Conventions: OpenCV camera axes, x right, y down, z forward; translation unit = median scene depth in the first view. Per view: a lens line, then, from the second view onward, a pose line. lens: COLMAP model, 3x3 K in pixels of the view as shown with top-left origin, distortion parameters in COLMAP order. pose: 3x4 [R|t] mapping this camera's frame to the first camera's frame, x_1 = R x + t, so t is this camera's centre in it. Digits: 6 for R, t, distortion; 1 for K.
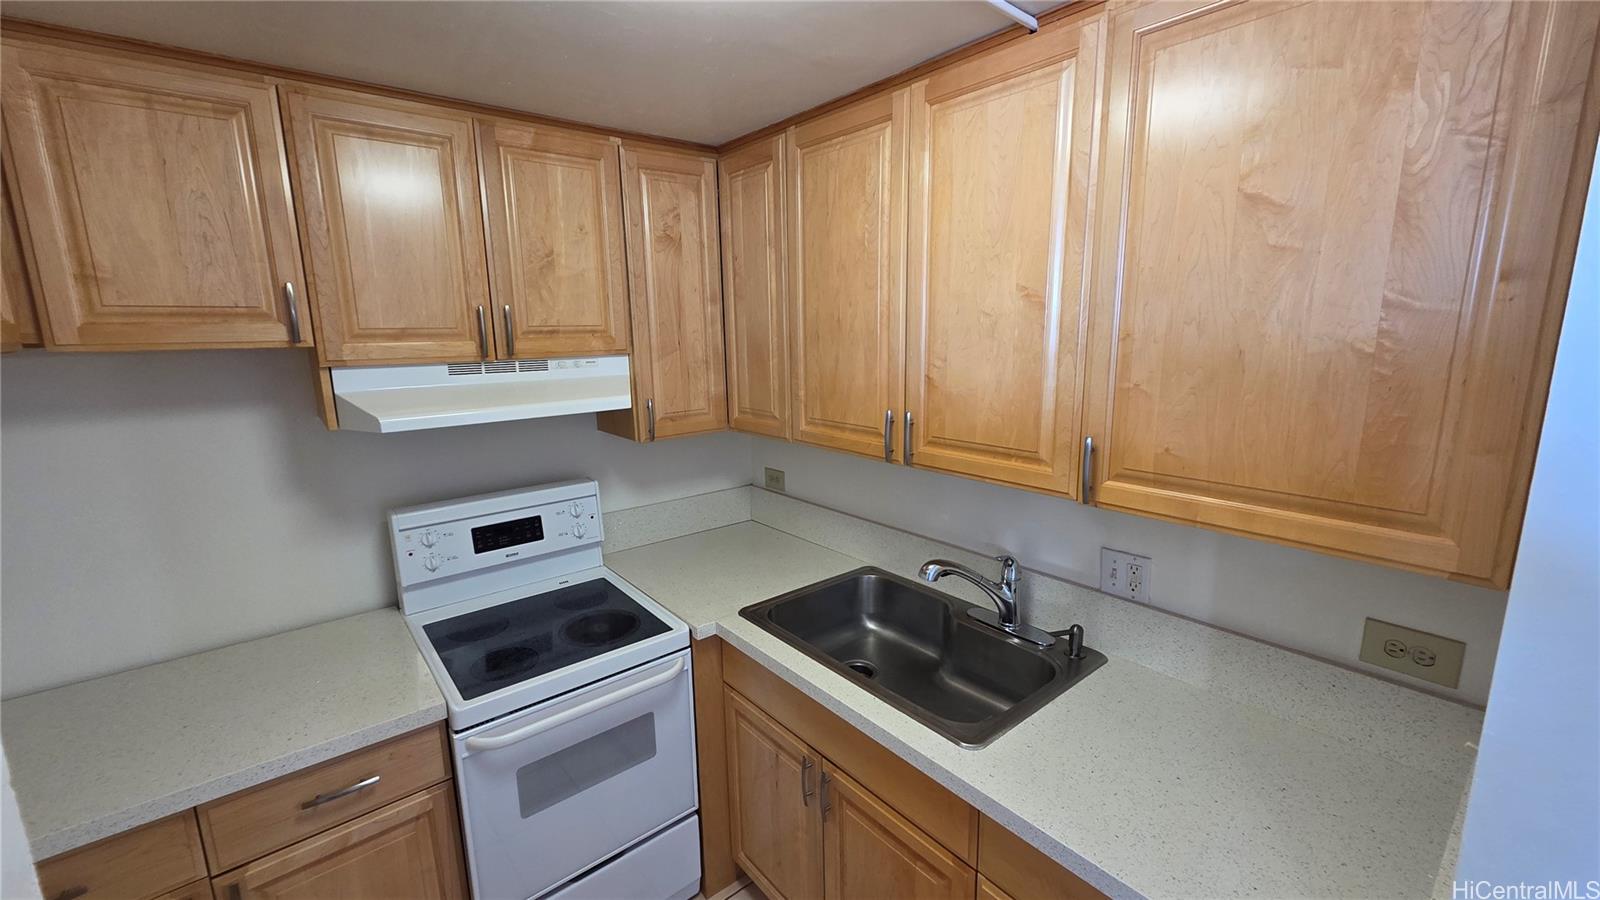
lens RADIAL K [[652.7, 0, 797.9], [0, 652.7, 449.2], [0, 0, 1]] dist [0.007174, -0.000501]
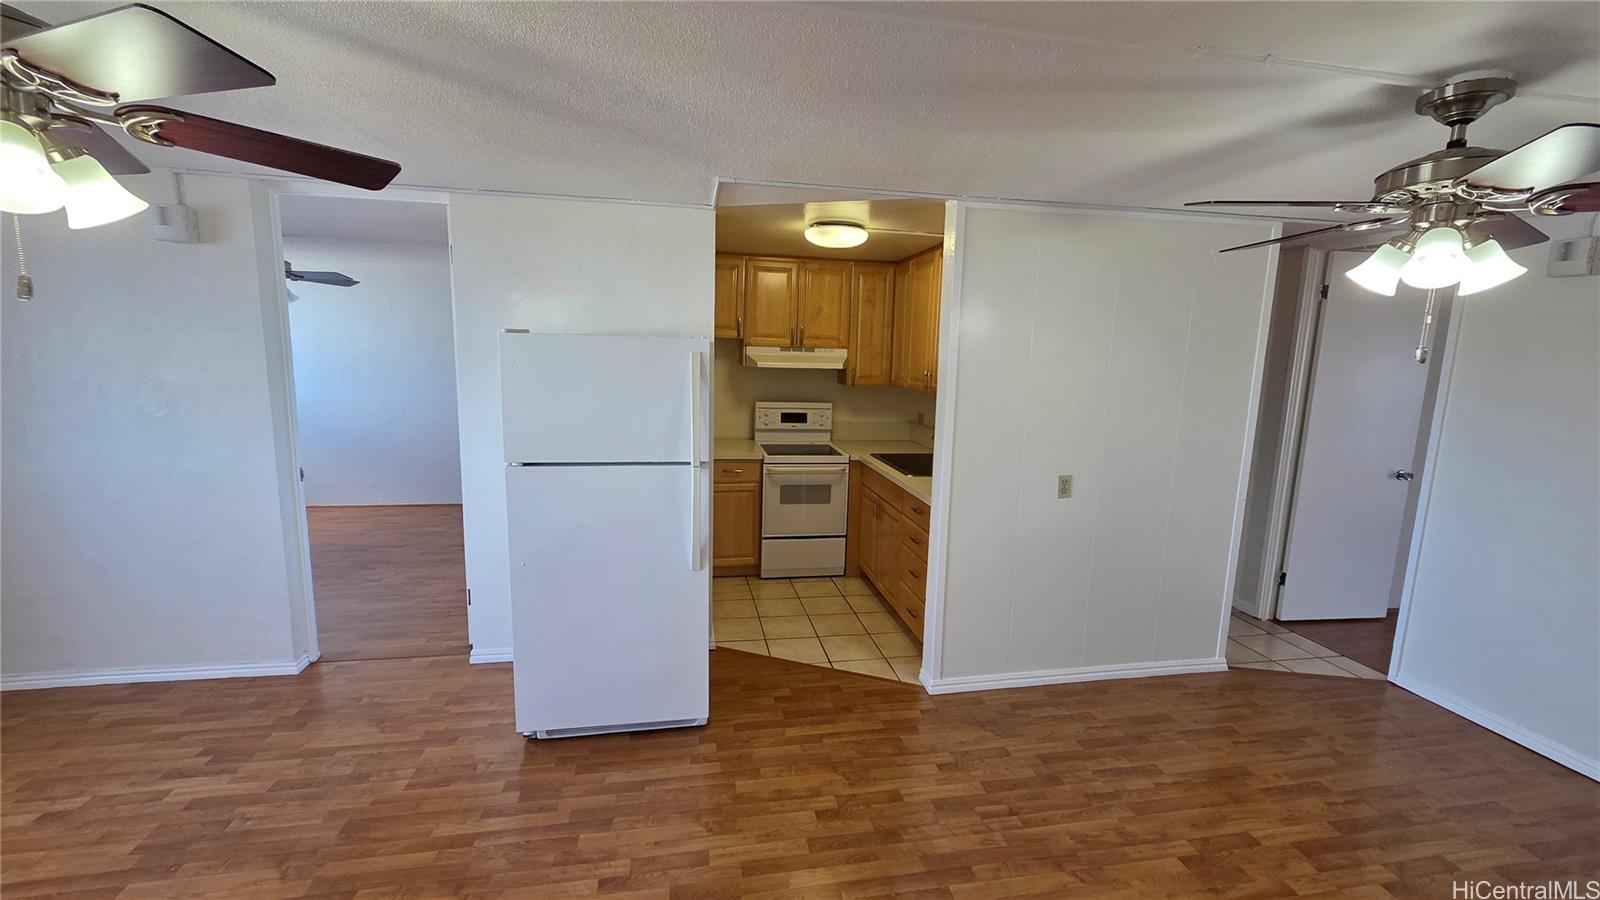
lens RADIAL K [[652.7, 0, 792.8], [0, 652.7, 451.4], [0, 0, 1]] dist [0.007174, -0.000501]
pose [[0.868135, 0.118014, -0.482093, 0.829789], [-0.136142, 0.990686, -0.002643, 0.284393], [0.477291, 0.067928, 0.876116, -1.268210]]
